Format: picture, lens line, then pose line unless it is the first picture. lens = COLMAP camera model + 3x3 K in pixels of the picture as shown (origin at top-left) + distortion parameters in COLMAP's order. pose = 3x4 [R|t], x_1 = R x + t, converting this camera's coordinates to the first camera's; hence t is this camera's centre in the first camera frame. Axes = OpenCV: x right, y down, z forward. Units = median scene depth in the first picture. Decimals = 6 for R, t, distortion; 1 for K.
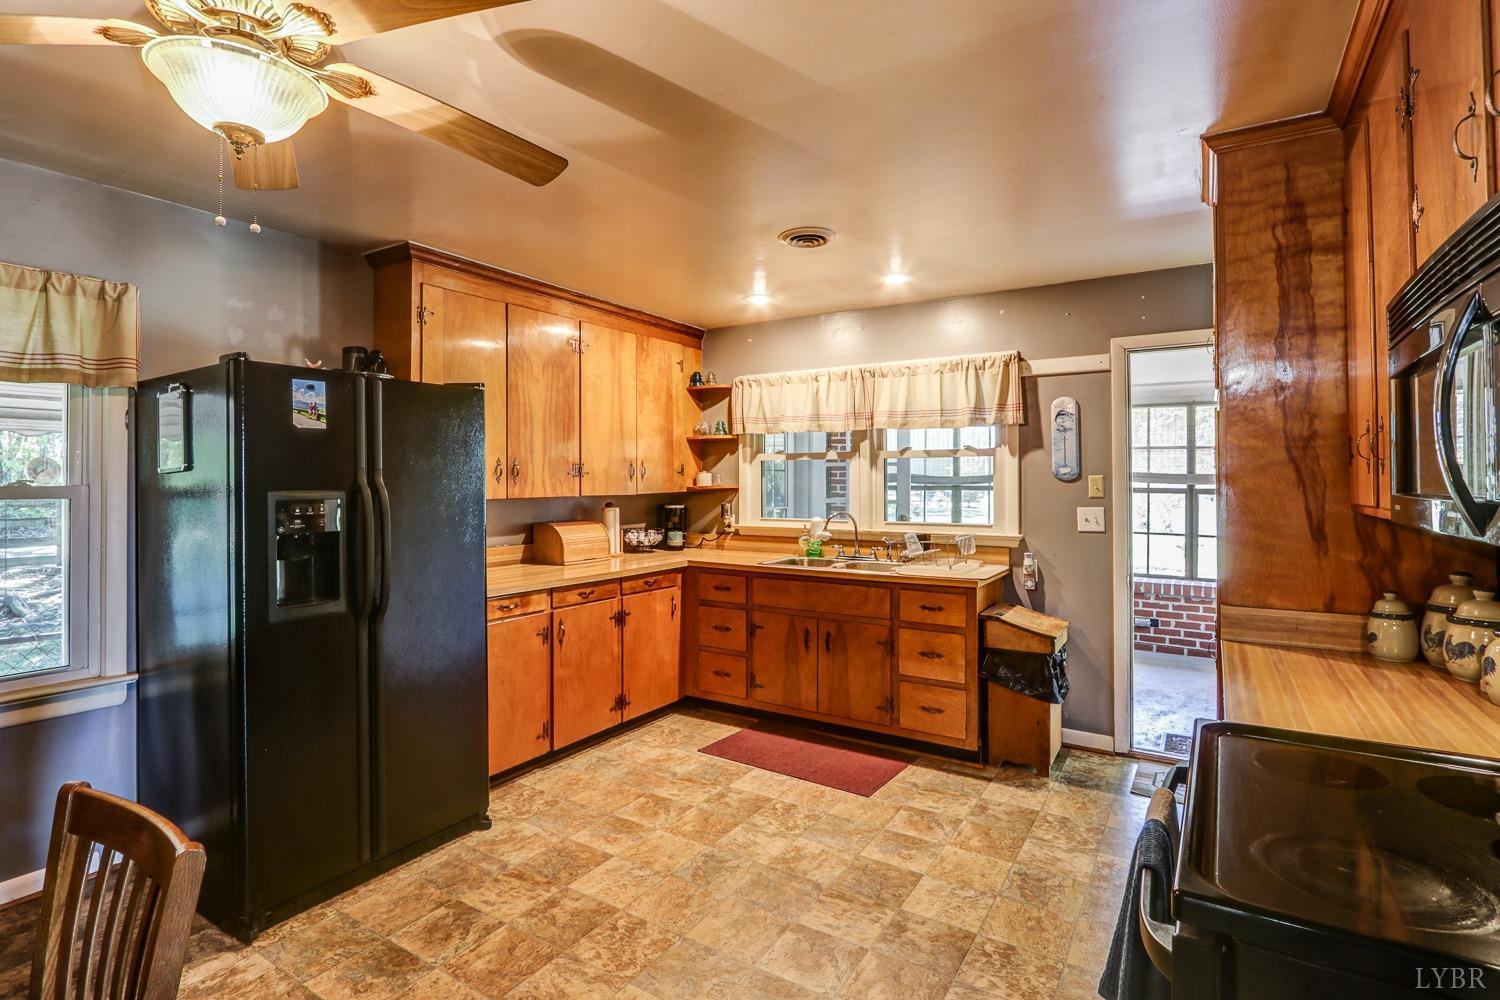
lens RADIAL K [[741.0, 0, 748.0], [0, 741.0, 479.3], [0, 0, 1]] dist [0.000980, 0.000327]
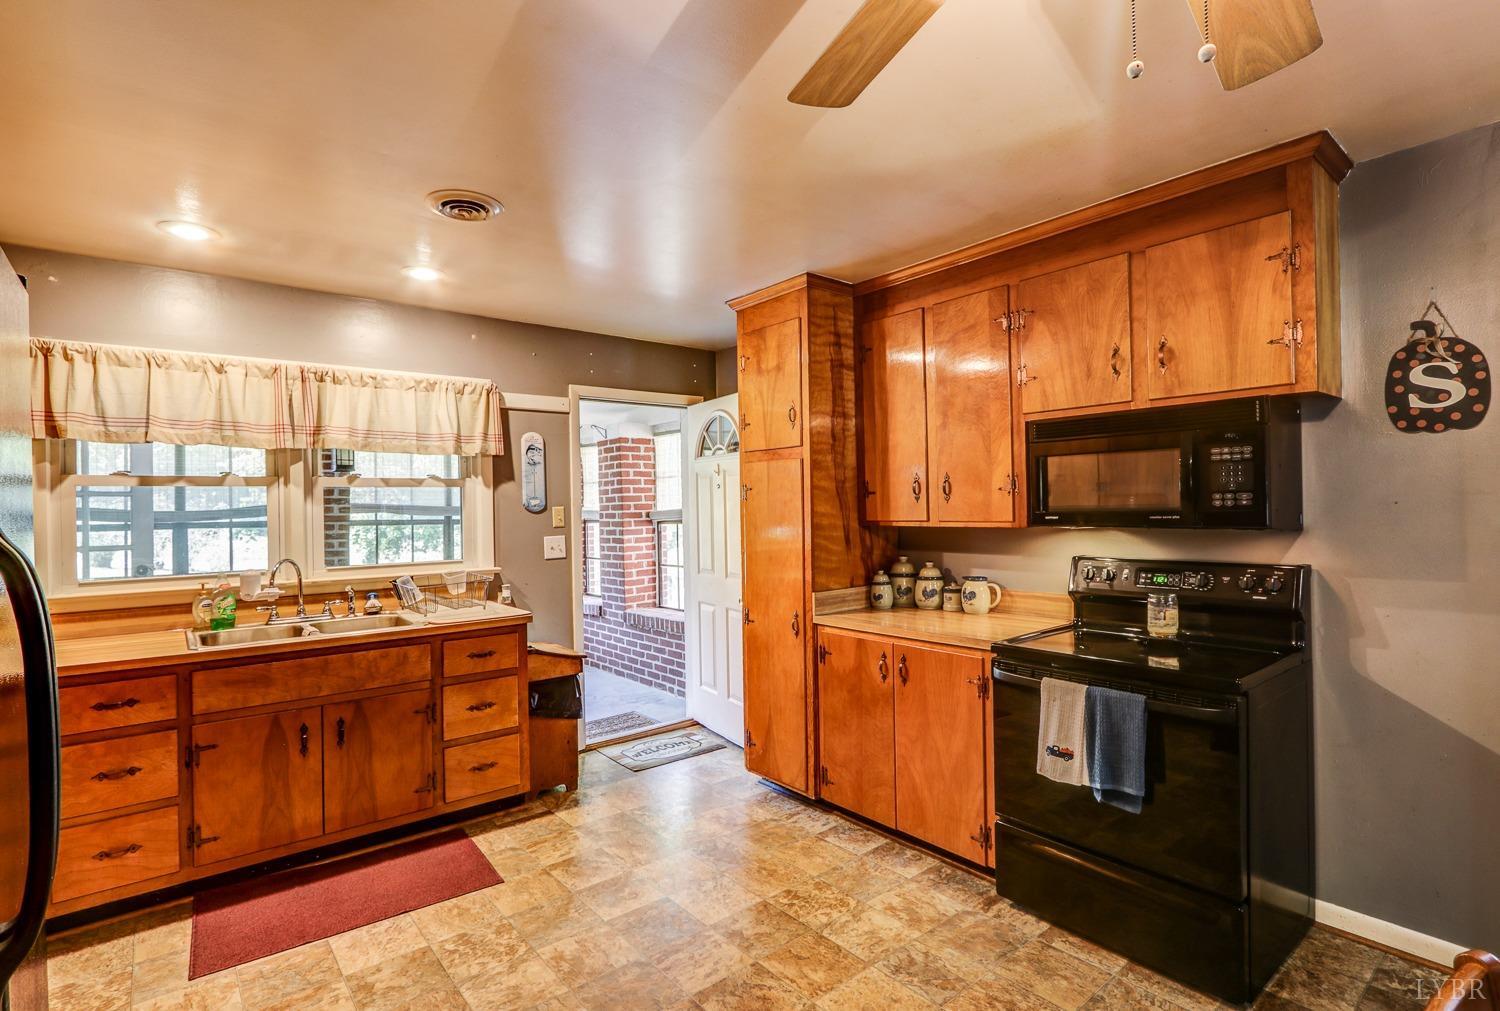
lens RADIAL K [[720.5, 0, 750.0], [0, 720.5, 505.5], [0, 0, 1]] dist [-0.003398, -0.000455]
pose [[0.324993, -0.003854, 0.945709, -0.449193], [0.013049, 0.999915, -0.000409, -0.002918], [-0.945626, 0.012473, 0.325015, 0.382793]]
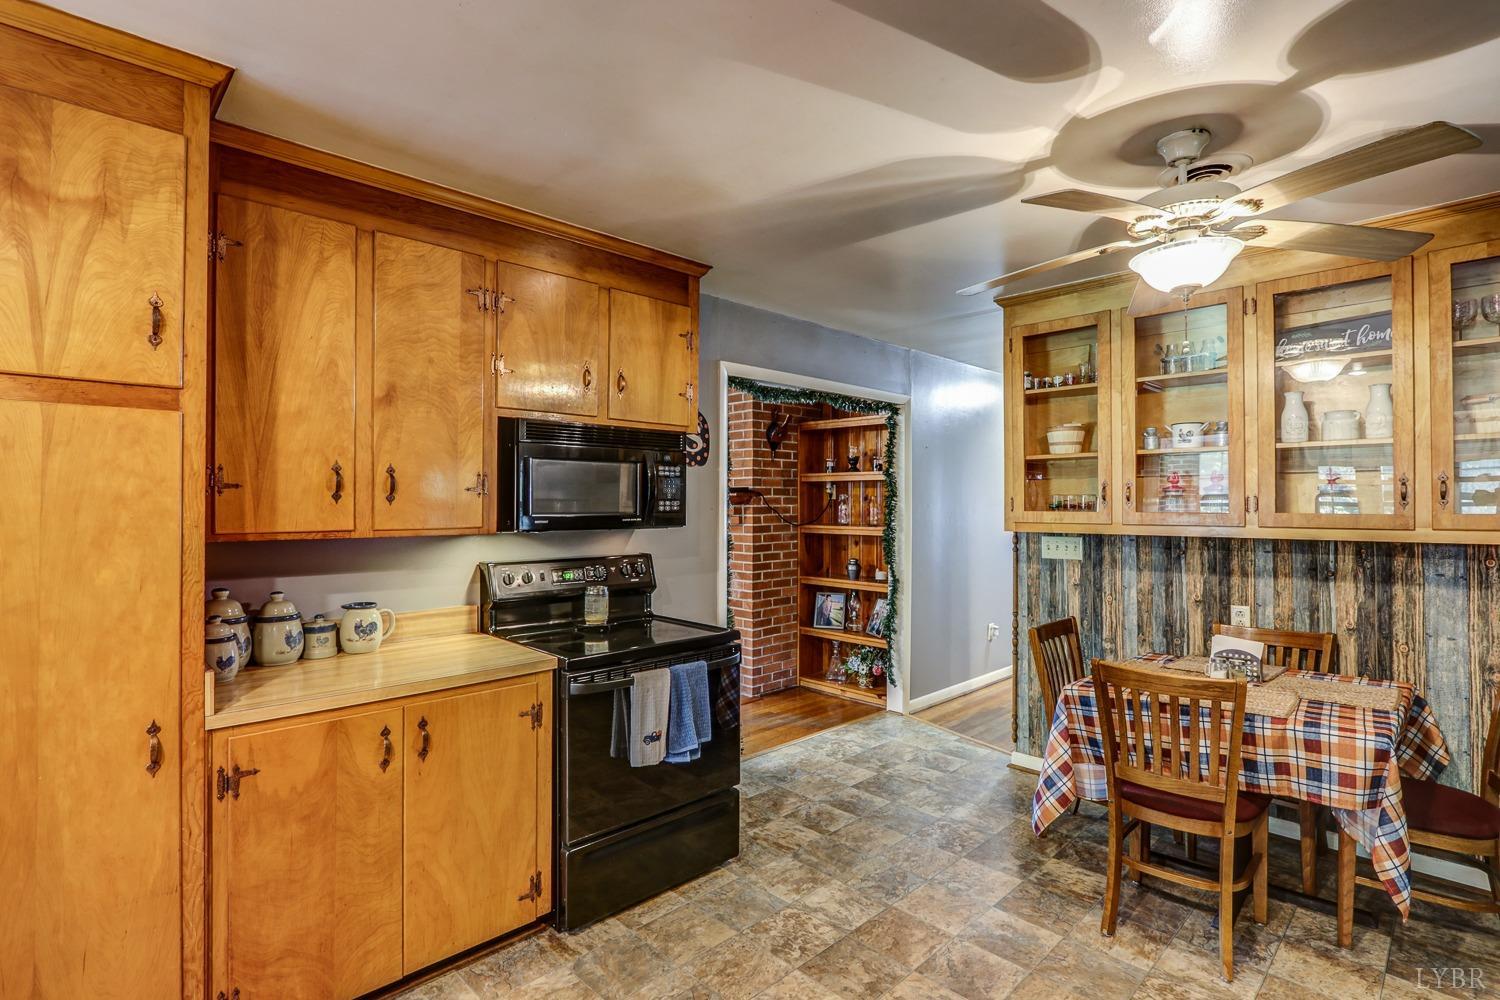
lens RADIAL K [[785.5, 0, 750.0], [0, 785.5, 500.0], [0, 0, 1]] dist [-0.002289, -0.000472]
pose [[-0.977030, -0.001713, 0.213093, 0.047092], [-0.003488, 0.999962, -0.007955, -0.002978], [-0.213071, -0.008515, -0.977000, 1.143831]]
